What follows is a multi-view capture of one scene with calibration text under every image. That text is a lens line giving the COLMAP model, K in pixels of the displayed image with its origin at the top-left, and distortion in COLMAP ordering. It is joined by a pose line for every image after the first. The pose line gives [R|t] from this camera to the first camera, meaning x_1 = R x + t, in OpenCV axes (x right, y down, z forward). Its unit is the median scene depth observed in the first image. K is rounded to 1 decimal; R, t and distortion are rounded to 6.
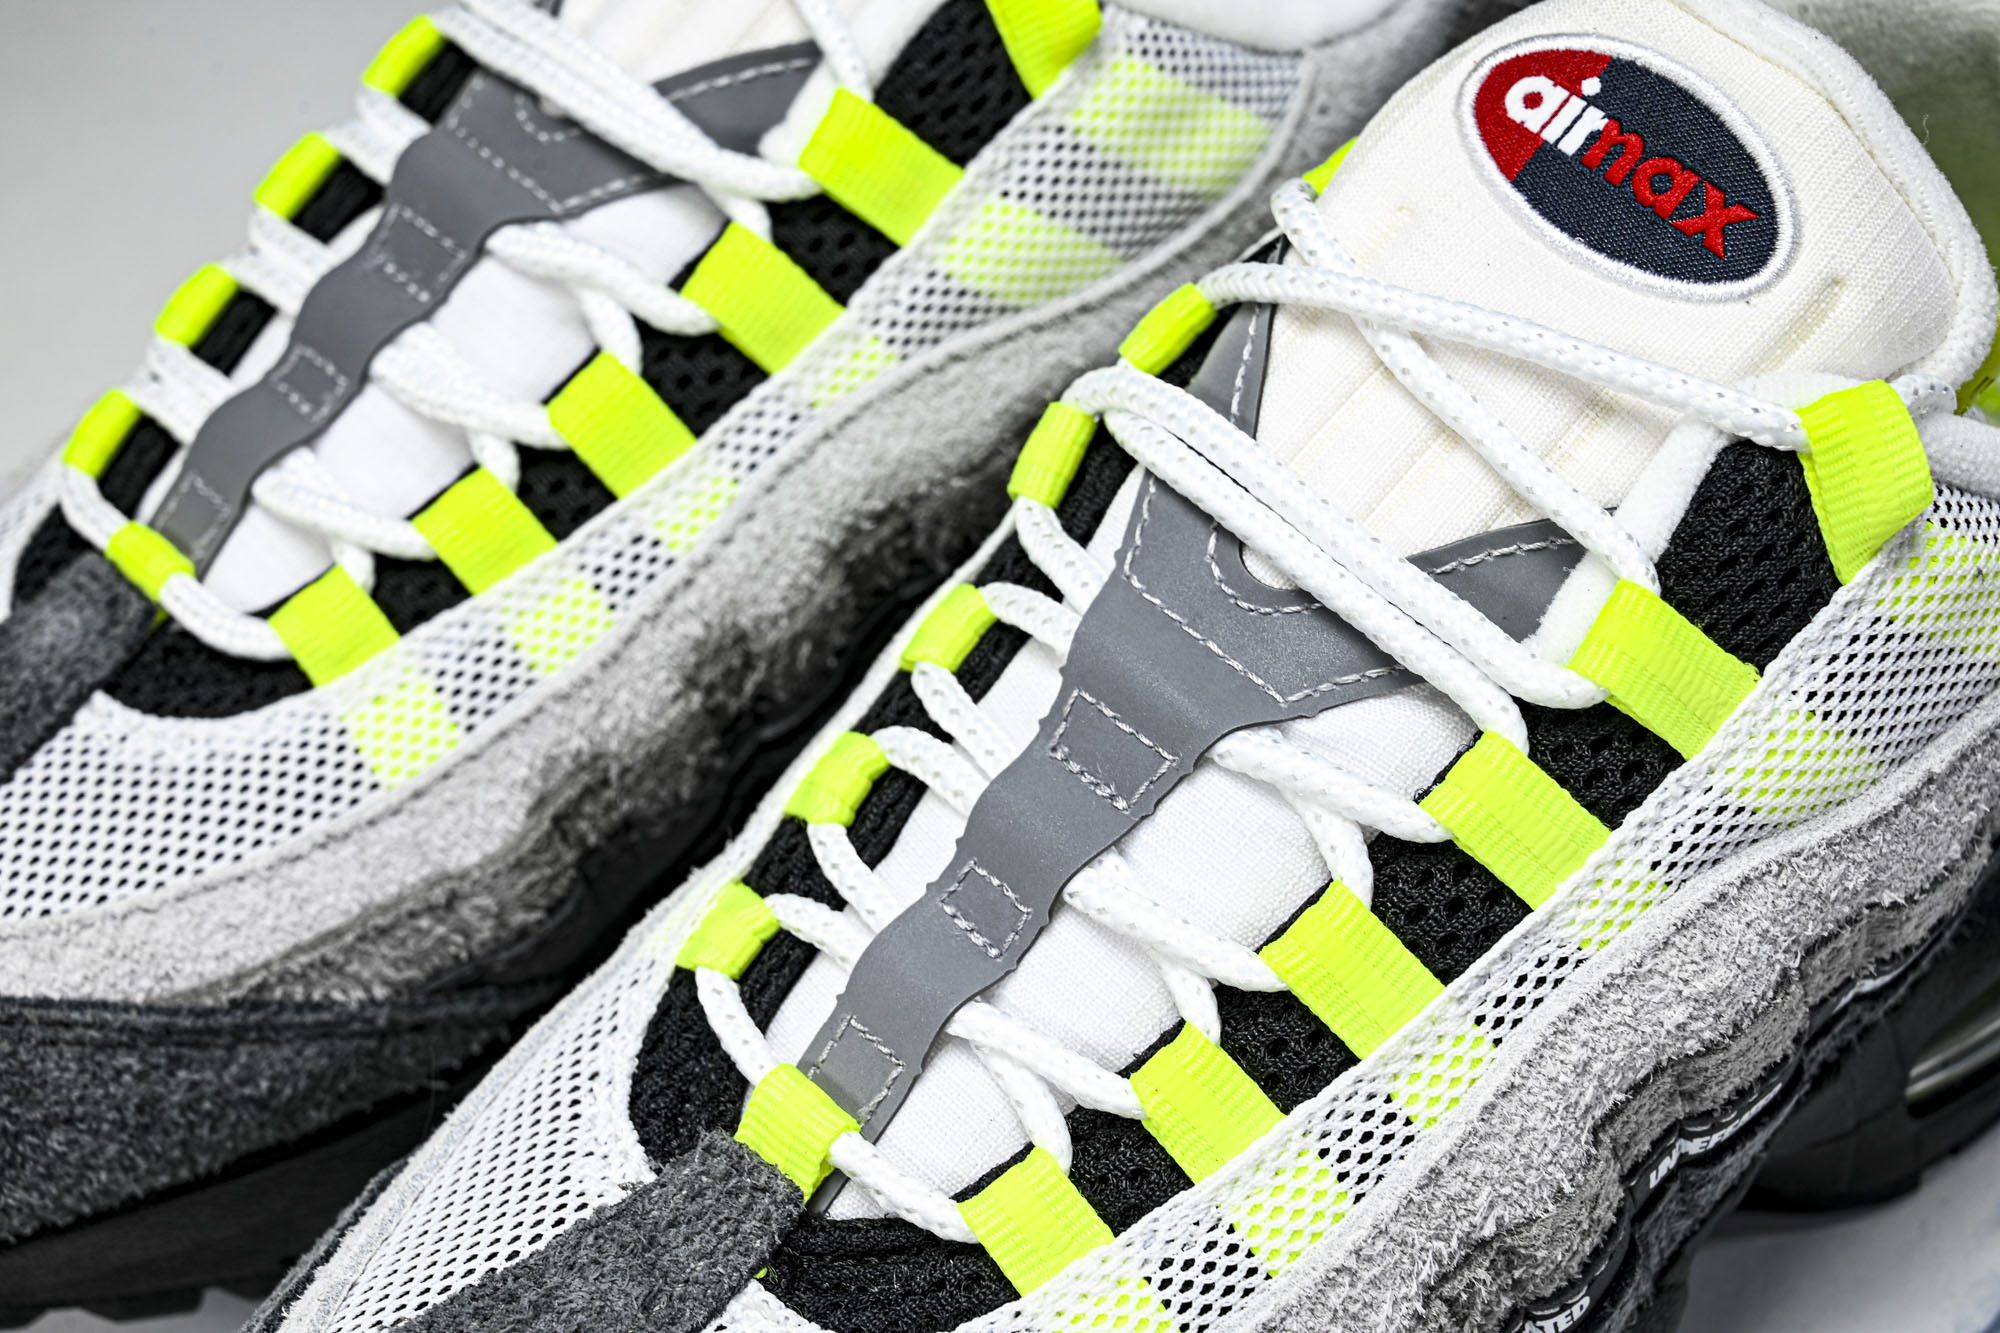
lens RADIAL K [[3937.2, 0, 1000.0], [0, 3937.2, 666.5], [0, 0, 1]] dist [0.009326, -0.098032]
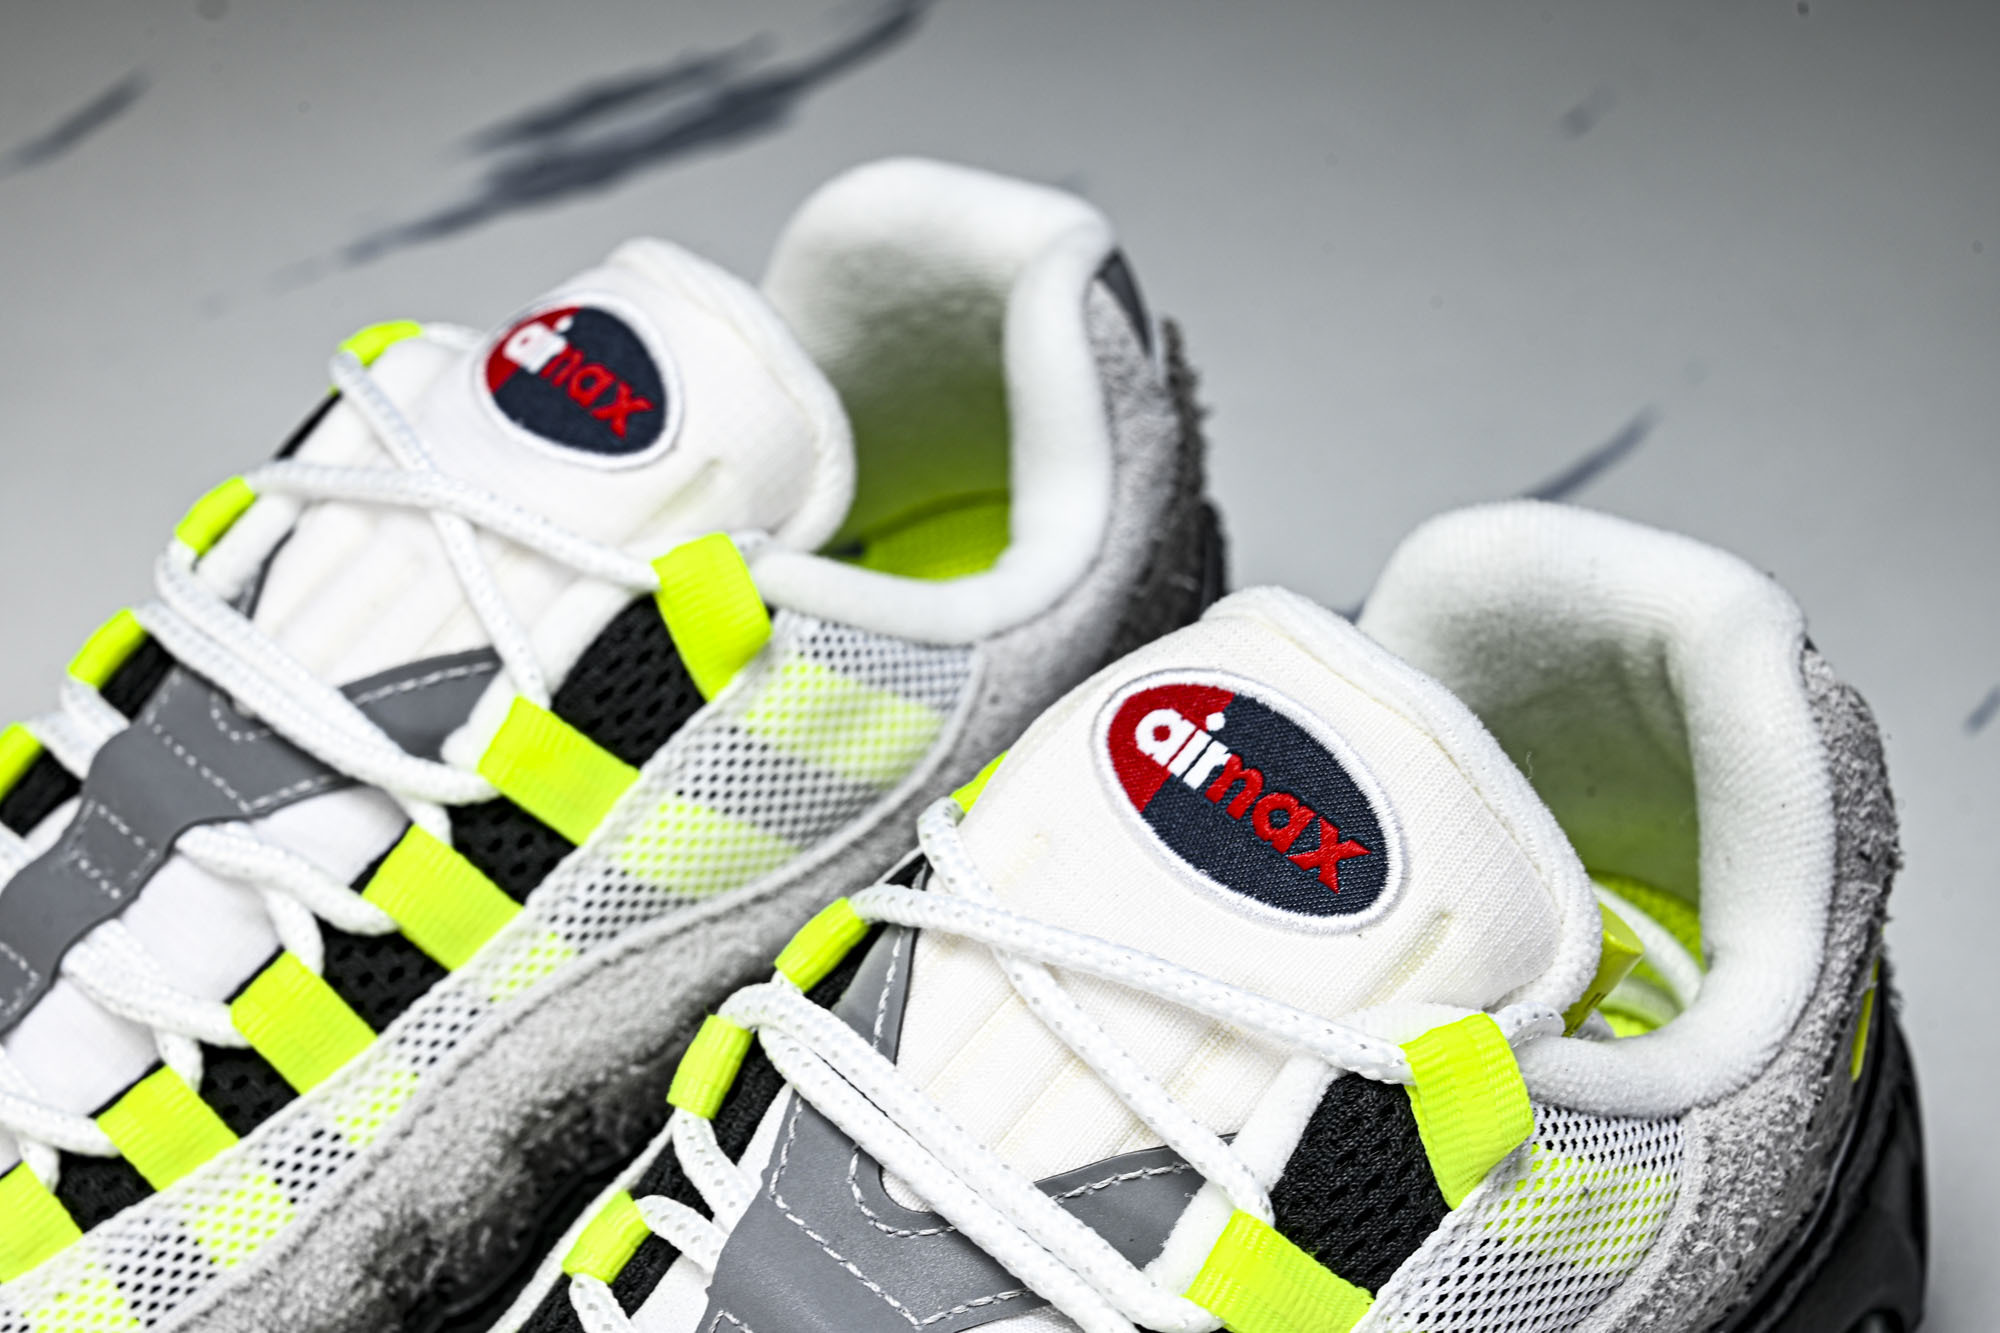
lens RADIAL K [[3937.2, 0, 1000.0], [0, 3937.2, 666.5], [0, 0, 1]] dist [0.009326, -0.098032]
pose [[0.999335, -0.002493, 0.036381, 0.054318], [0.005627, 0.996255, -0.086285, -0.071501], [-0.036030, 0.086432, 0.995606, -0.045588]]
